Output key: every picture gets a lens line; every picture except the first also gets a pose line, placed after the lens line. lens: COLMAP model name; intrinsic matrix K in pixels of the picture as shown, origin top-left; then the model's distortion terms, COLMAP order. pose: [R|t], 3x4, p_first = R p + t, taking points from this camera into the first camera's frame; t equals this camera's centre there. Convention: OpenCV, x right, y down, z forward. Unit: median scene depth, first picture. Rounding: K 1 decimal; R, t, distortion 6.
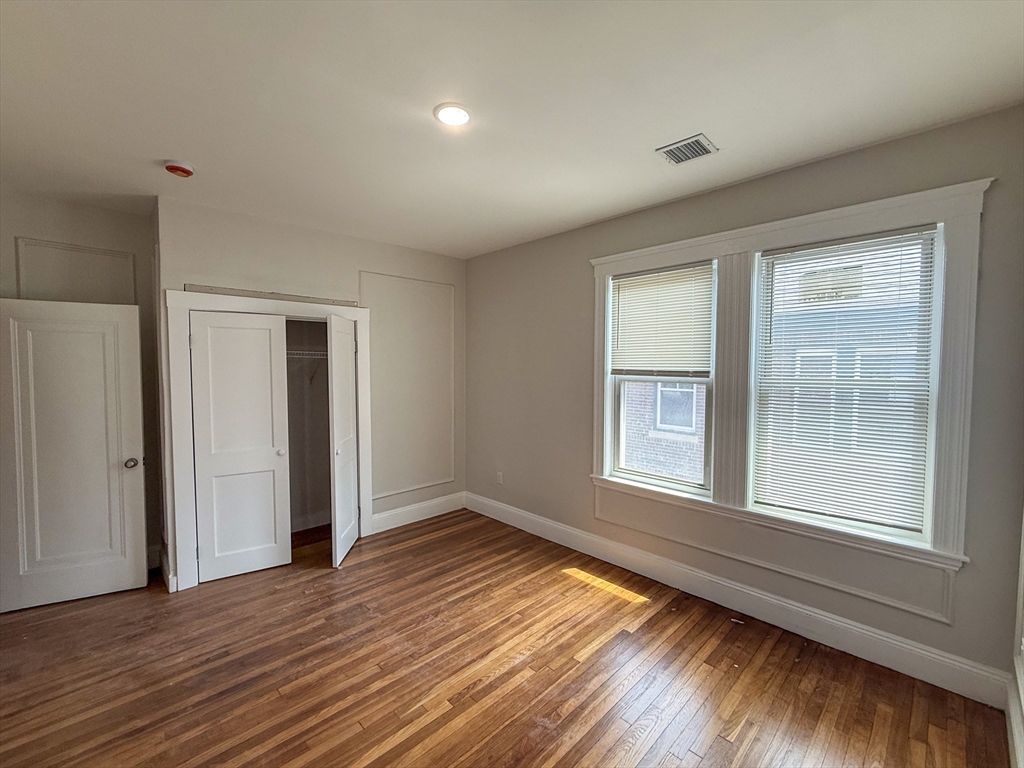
lens RADIAL K [[433.8, 0, 512.0], [0, 433.8, 384.0], [0, 0, 1]] dist [-0.000257, -0.000144]
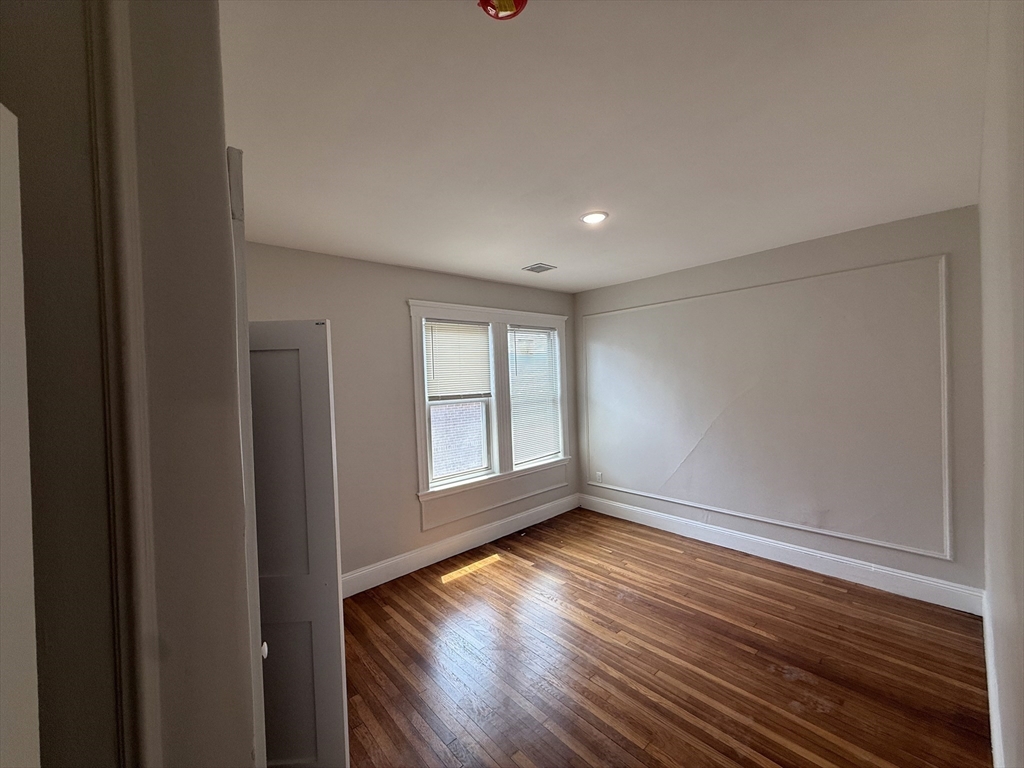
lens RADIAL K [[407.4, 0, 512.0], [0, 407.4, 384.0], [0, 0, 1]] dist [-0.000590, -0.000016]
pose [[0.039064, -0.020977, 0.999017, -1.013785], [0.082784, 0.996411, 0.017685, -0.080778], [-0.995802, 0.082012, 0.040660, 0.852949]]
